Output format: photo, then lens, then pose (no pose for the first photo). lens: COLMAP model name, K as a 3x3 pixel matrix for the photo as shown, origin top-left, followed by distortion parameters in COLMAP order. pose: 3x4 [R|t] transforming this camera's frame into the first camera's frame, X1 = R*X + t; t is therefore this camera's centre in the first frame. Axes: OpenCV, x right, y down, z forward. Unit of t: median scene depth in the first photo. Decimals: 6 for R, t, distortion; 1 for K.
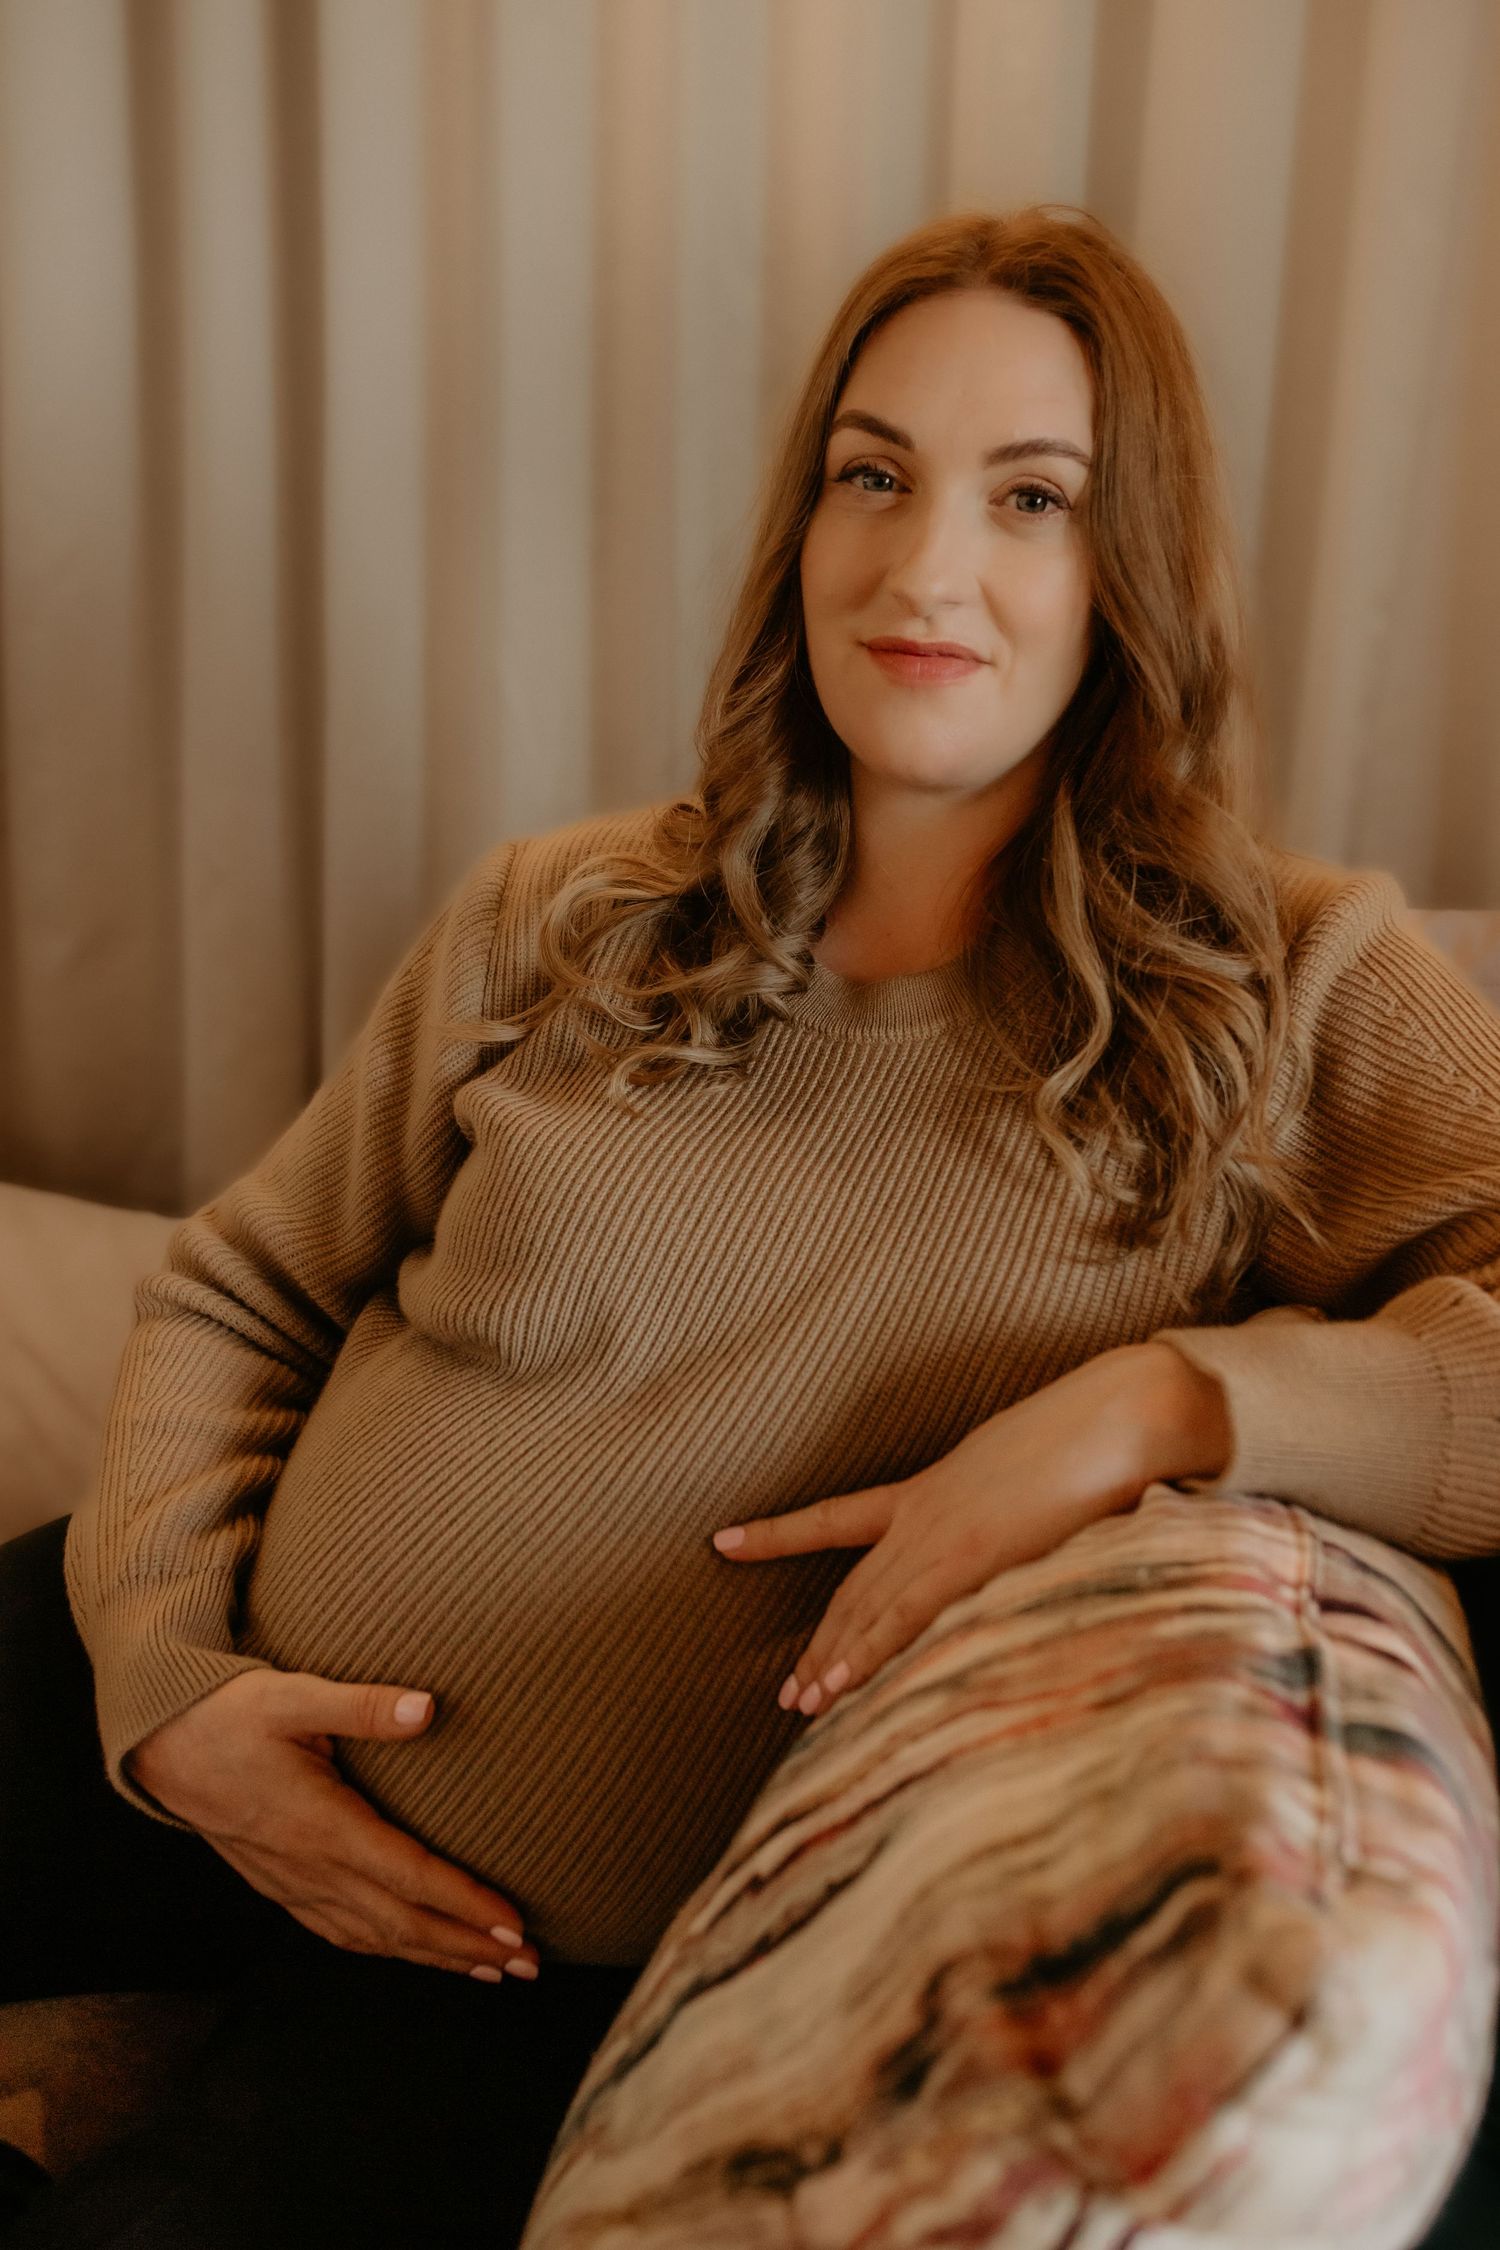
lens RADIAL K [[2309.5, 0, 741.6], [0, 2309.5, 1195.5], [0, 0, 1]] dist [-0.003904, 0.036210]
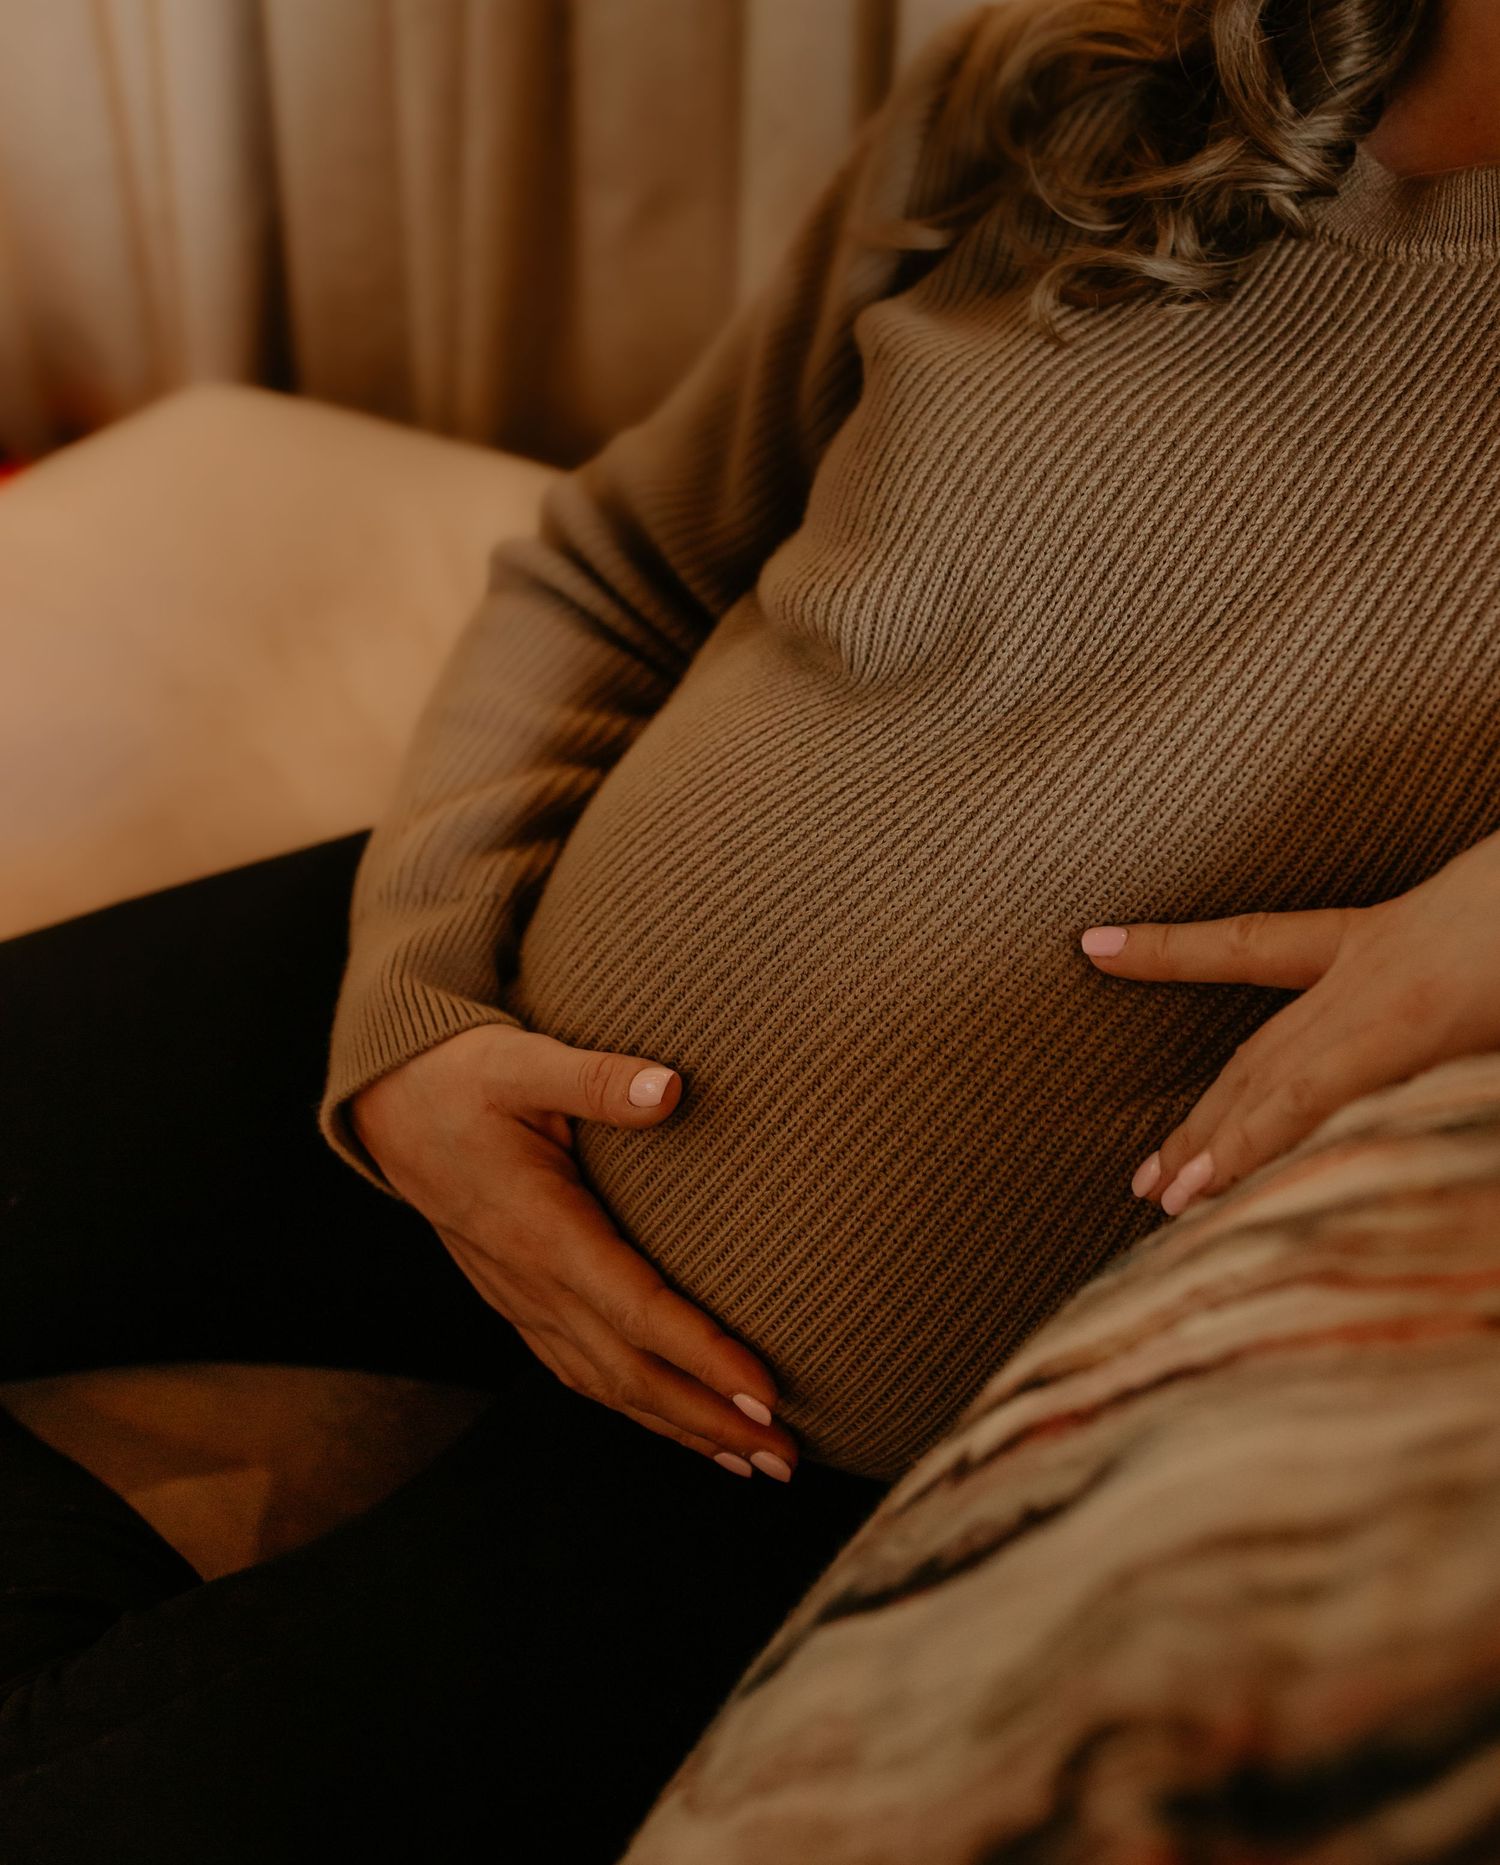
lens RADIAL K [[2096.4, 0, 749.7], [0, 2096.4, 886.3], [0, 0, 1]] dist [-0.209689, 0.274733]
pose [[0.930216, 0.129714, -0.343325, 0.107383], [-0.082004, 0.985269, 0.150066, 0.043598], [0.357733, -0.111440, 0.927151, 0.371949]]
